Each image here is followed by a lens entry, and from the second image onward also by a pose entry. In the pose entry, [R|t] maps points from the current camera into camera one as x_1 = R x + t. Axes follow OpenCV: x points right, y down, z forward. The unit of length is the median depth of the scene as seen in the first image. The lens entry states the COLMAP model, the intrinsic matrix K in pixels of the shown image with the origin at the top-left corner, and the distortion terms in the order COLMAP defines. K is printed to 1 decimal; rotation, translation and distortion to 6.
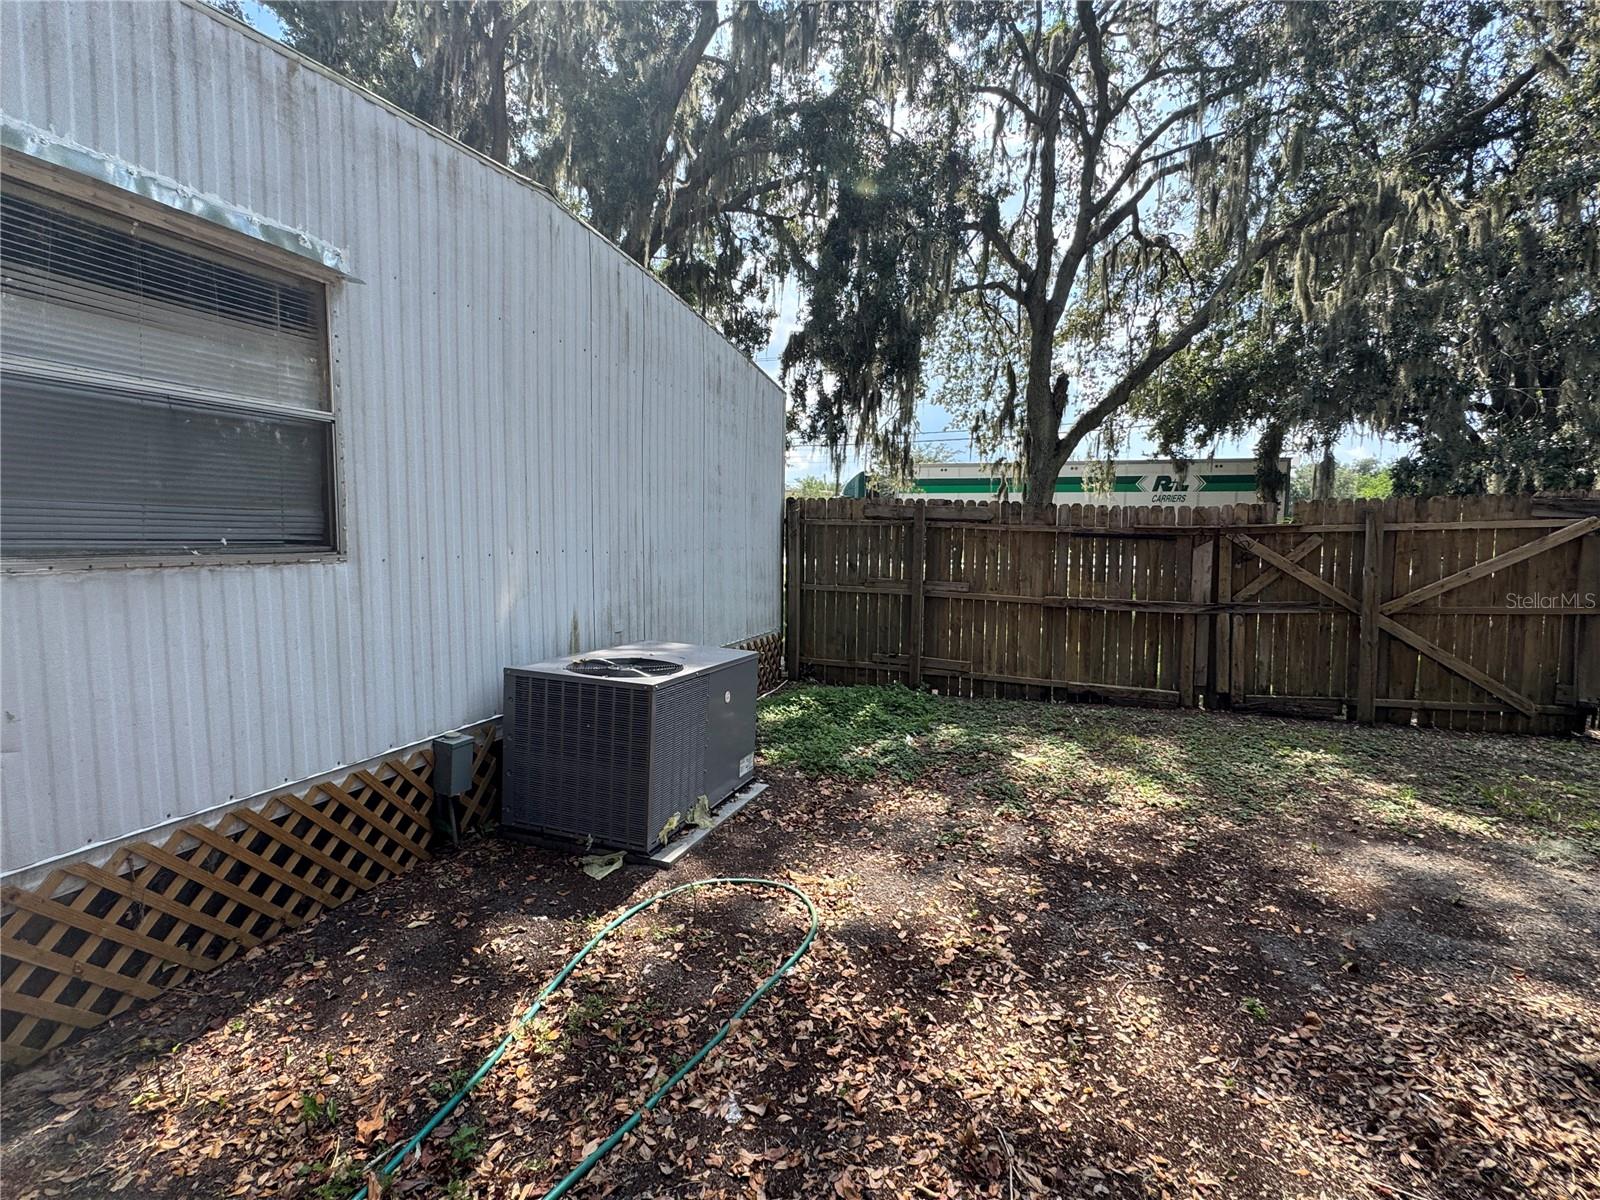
lens RADIAL K [[753.9, 0, 800.9], [0, 753.9, 594.3], [0, 0, 1]] dist [-0.000981, -0.000254]
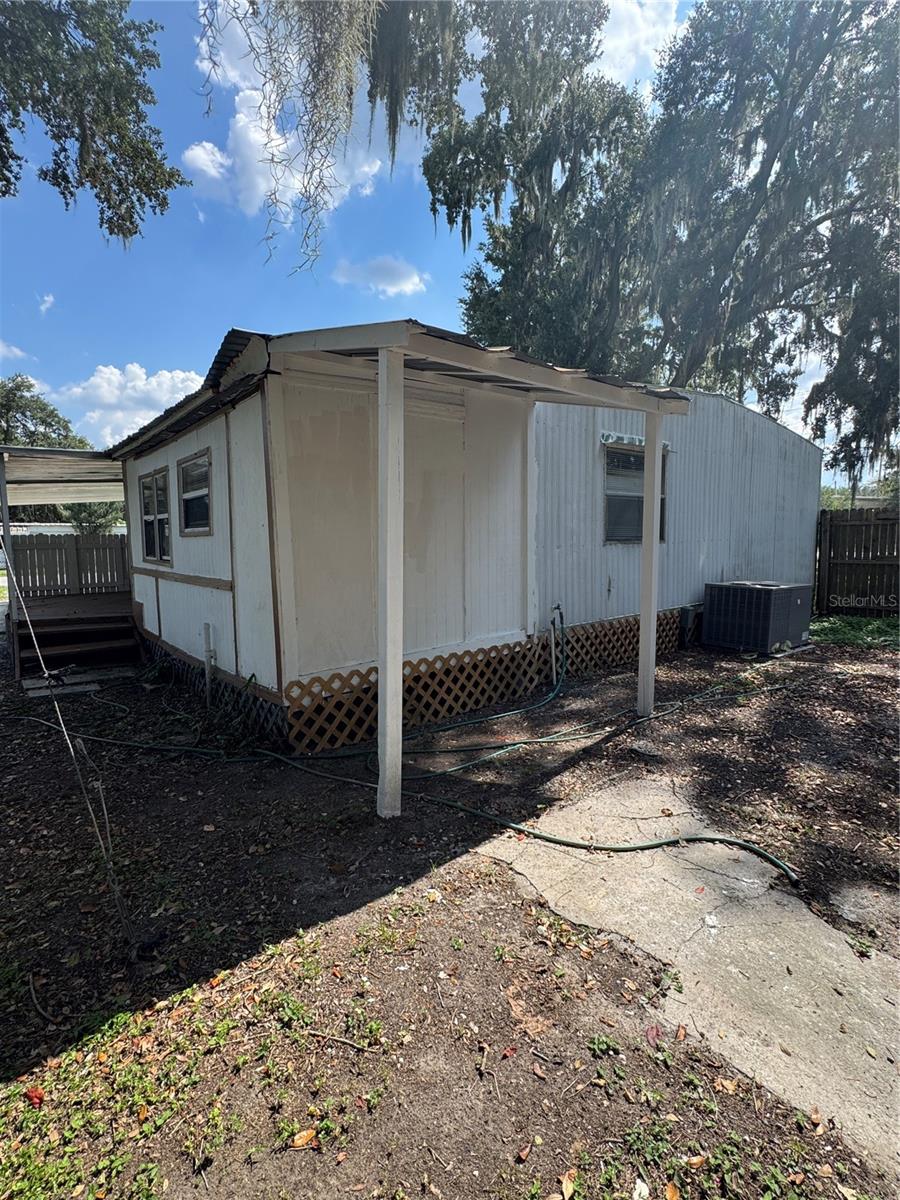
lens RADIAL K [[565.4, 0, 445.1], [0, 565.4, 596.1], [0, 0, 1]] dist [-0.000981, -0.000254]
pose [[0.843972, 0.026234, -0.535745, -0.019024], [-0.015347, 0.999575, 0.024769, 0.020886], [0.536167, -0.012682, 0.844017, -0.231432]]
